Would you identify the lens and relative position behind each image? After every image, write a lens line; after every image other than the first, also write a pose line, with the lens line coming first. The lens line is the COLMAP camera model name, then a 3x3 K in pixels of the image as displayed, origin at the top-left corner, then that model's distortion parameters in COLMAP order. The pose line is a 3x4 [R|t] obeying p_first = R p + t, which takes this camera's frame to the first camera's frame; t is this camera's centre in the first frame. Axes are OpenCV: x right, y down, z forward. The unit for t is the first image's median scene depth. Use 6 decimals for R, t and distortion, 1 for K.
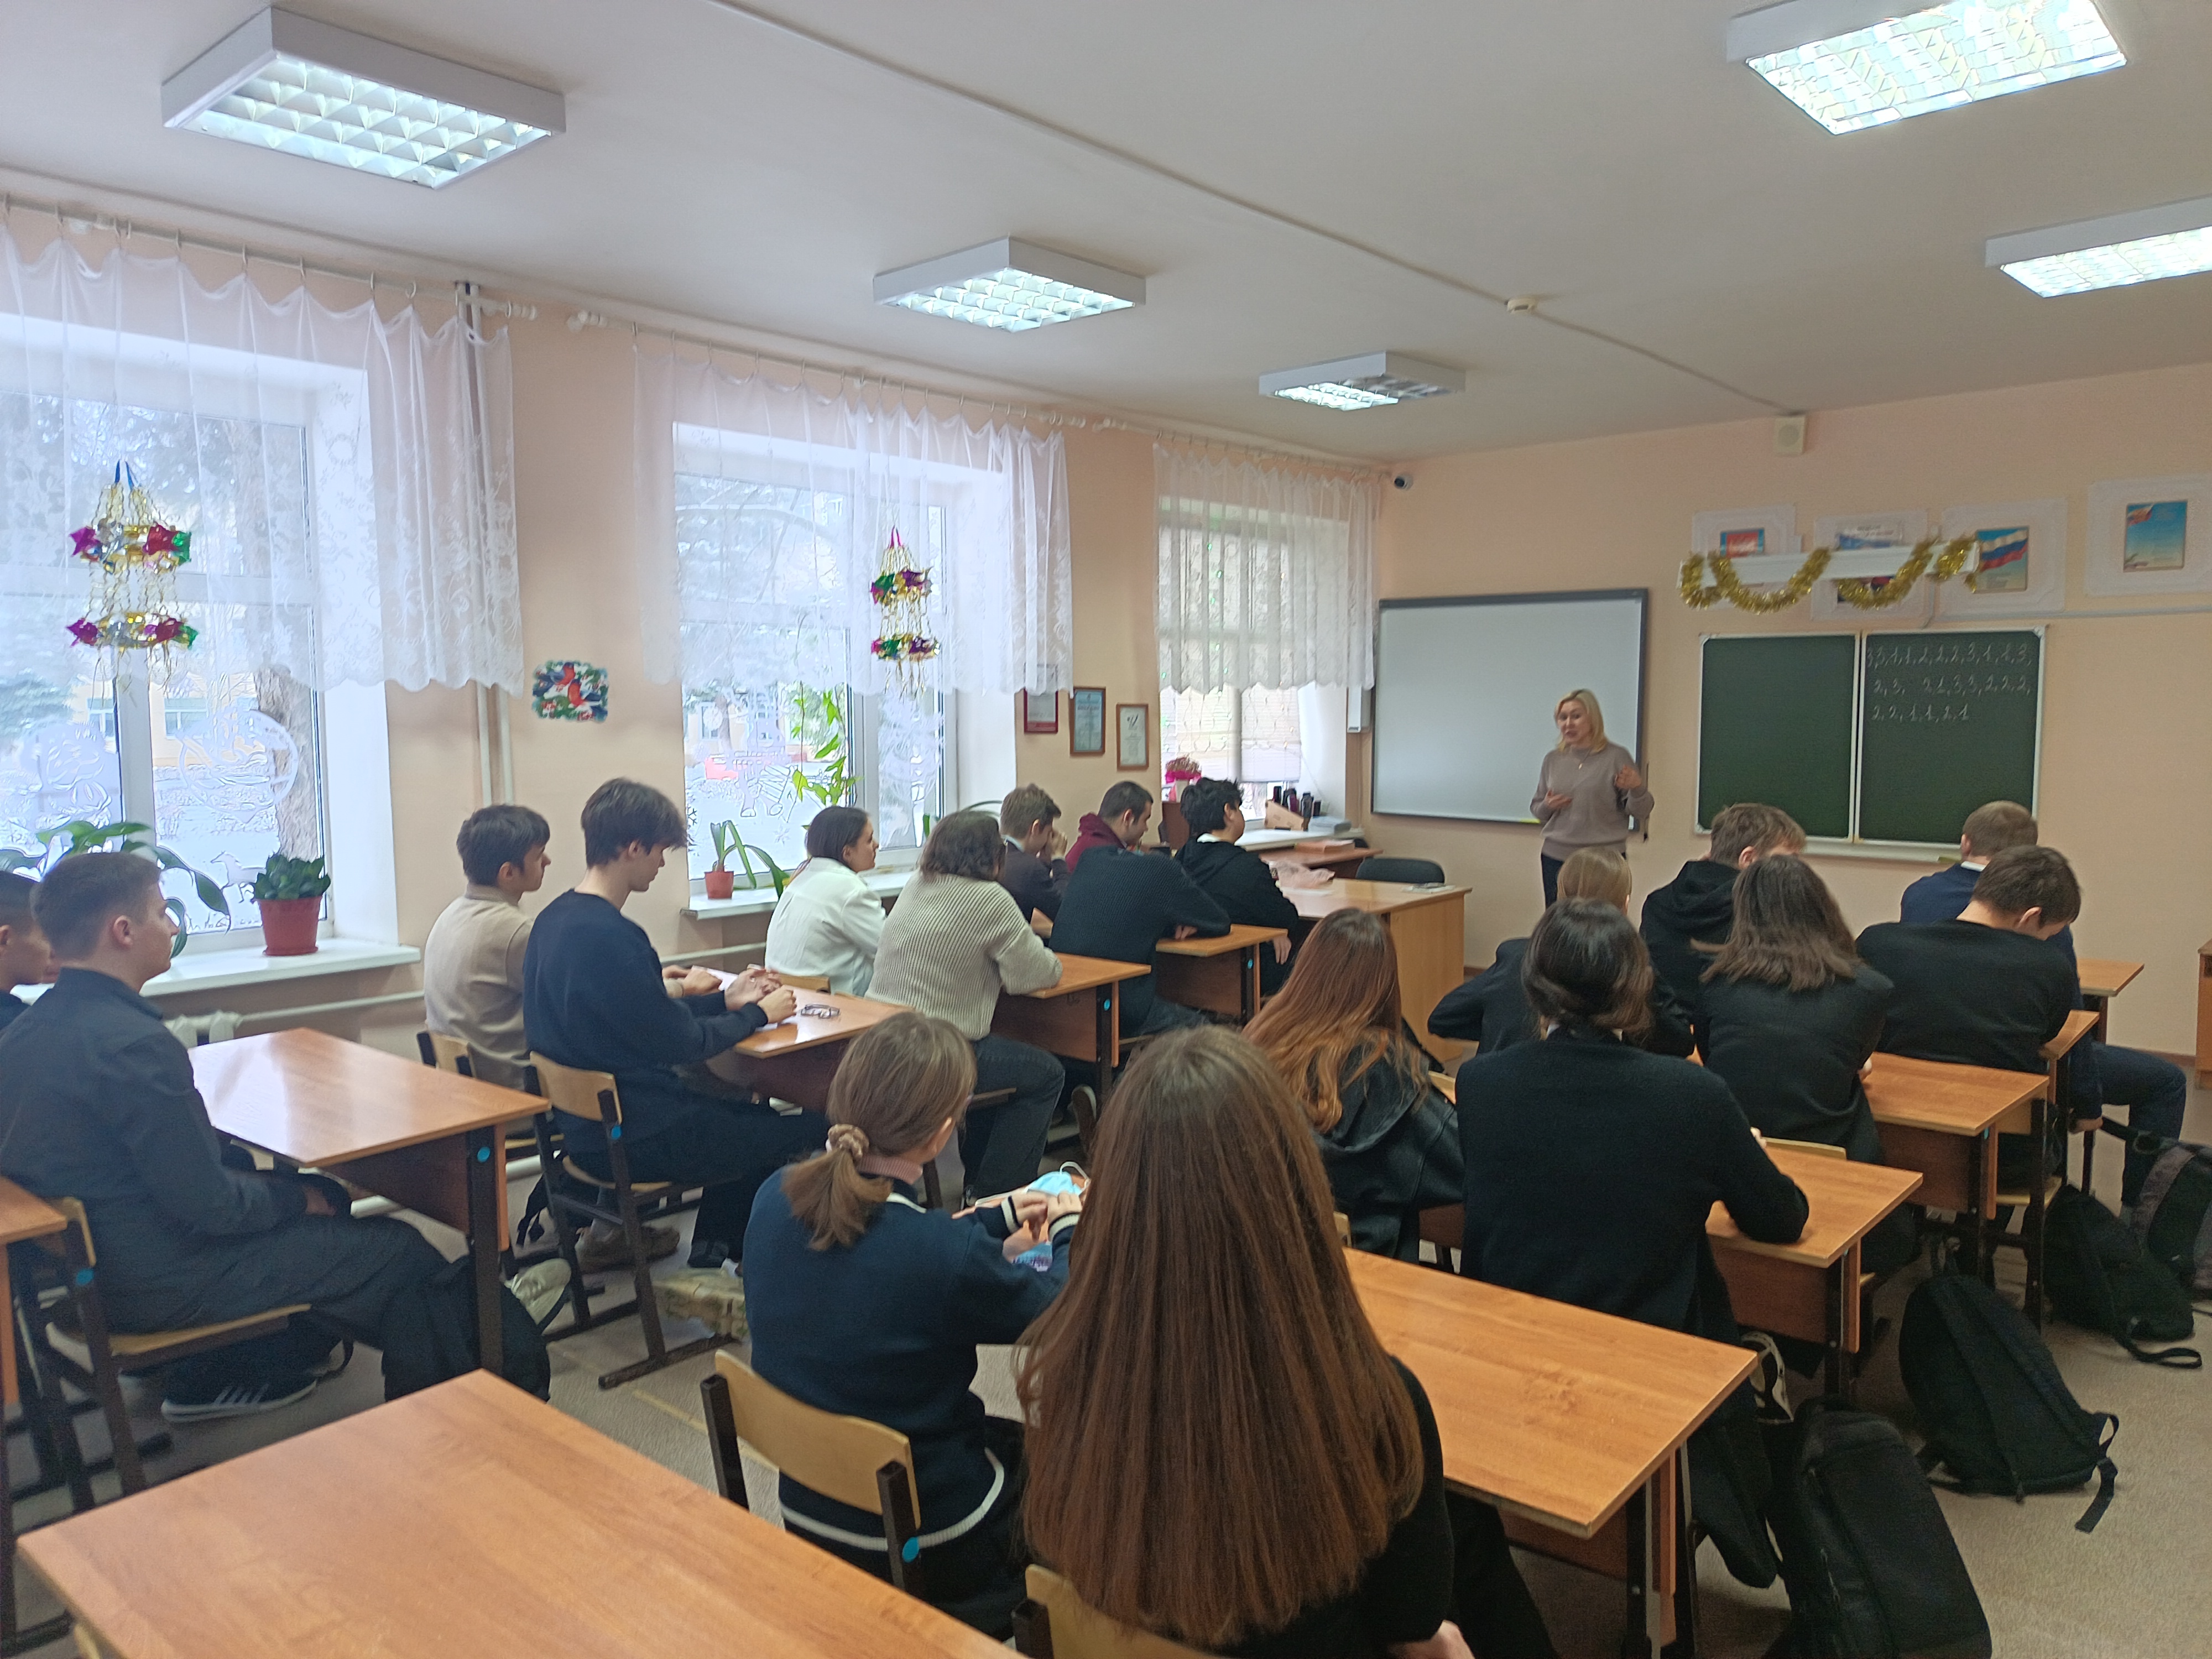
lens RADIAL K [[1530.7, 0, 1106.0], [0, 1530.7, 850.4], [0, 0, 1]] dist [0.022227, -0.011932]
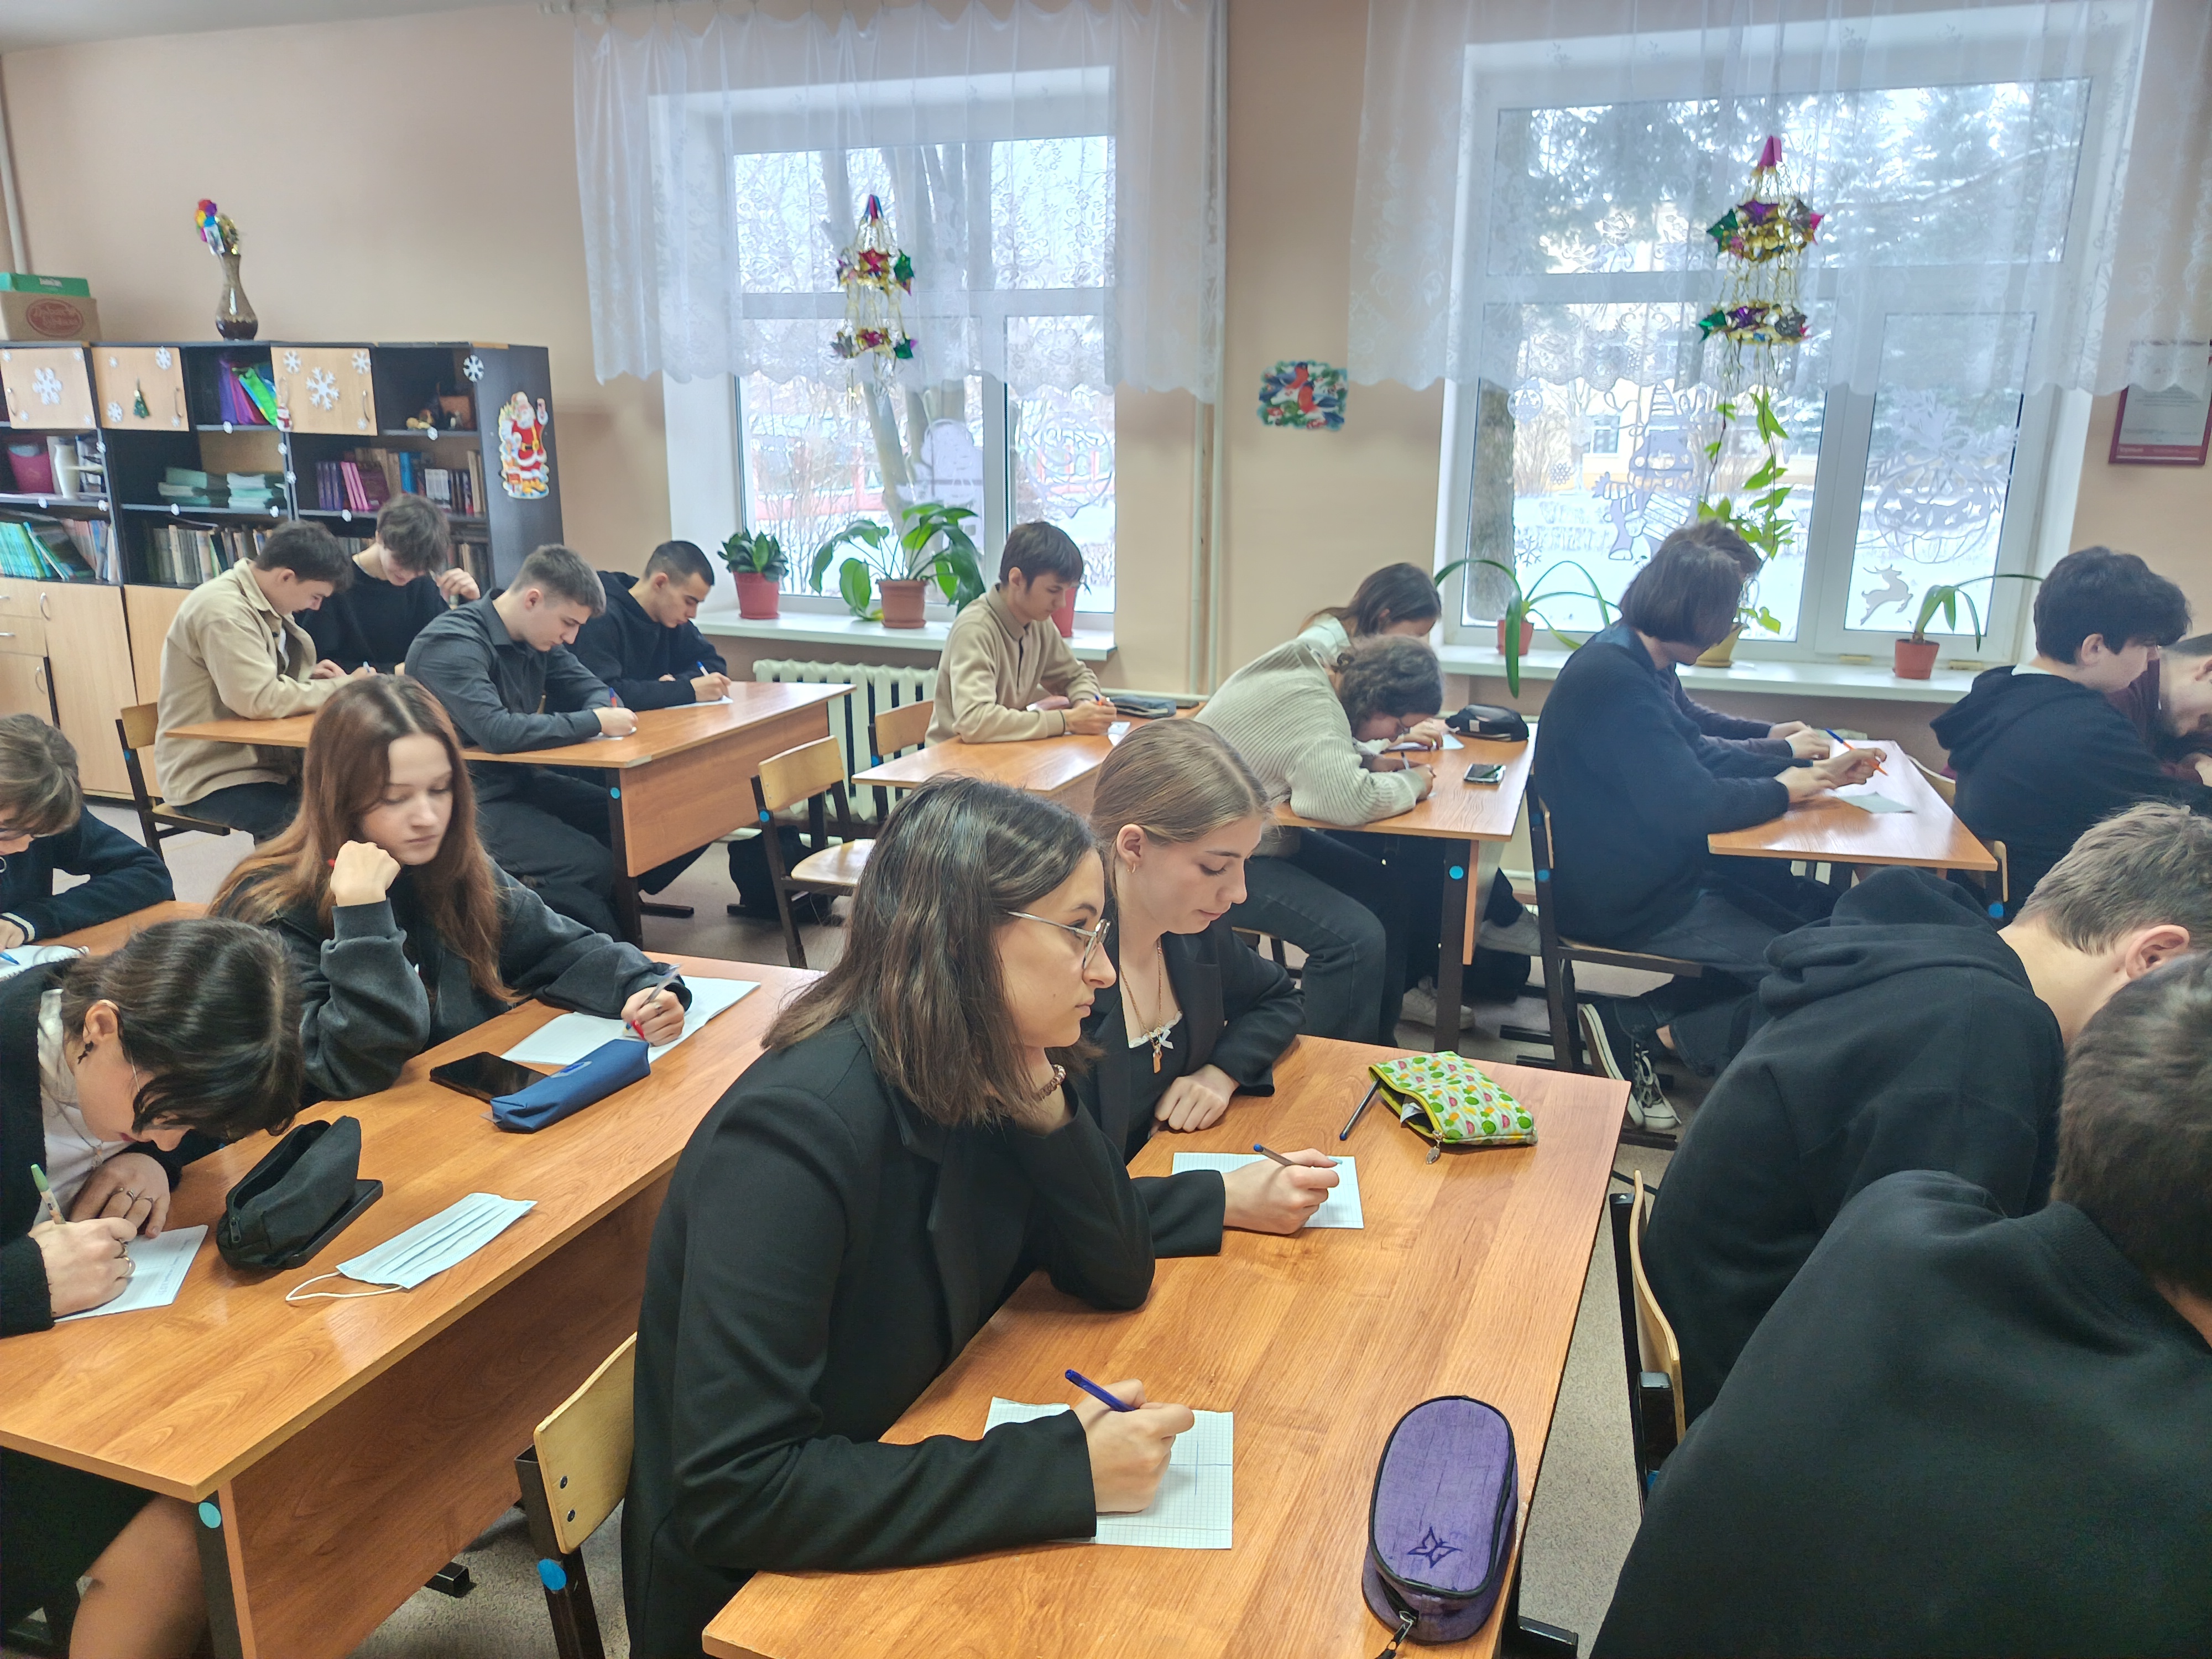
lens RADIAL K [[1530.7, 0, 1106.7], [0, 1530.7, 826.3], [0, 0, 1]] dist [0.022227, -0.011932]
pose [[0.369186, 0.243267, -0.896952, 0.368506], [-0.095202, 0.969956, 0.223882, -0.037419], [0.924467, 0.002737, 0.381253, 0.421450]]
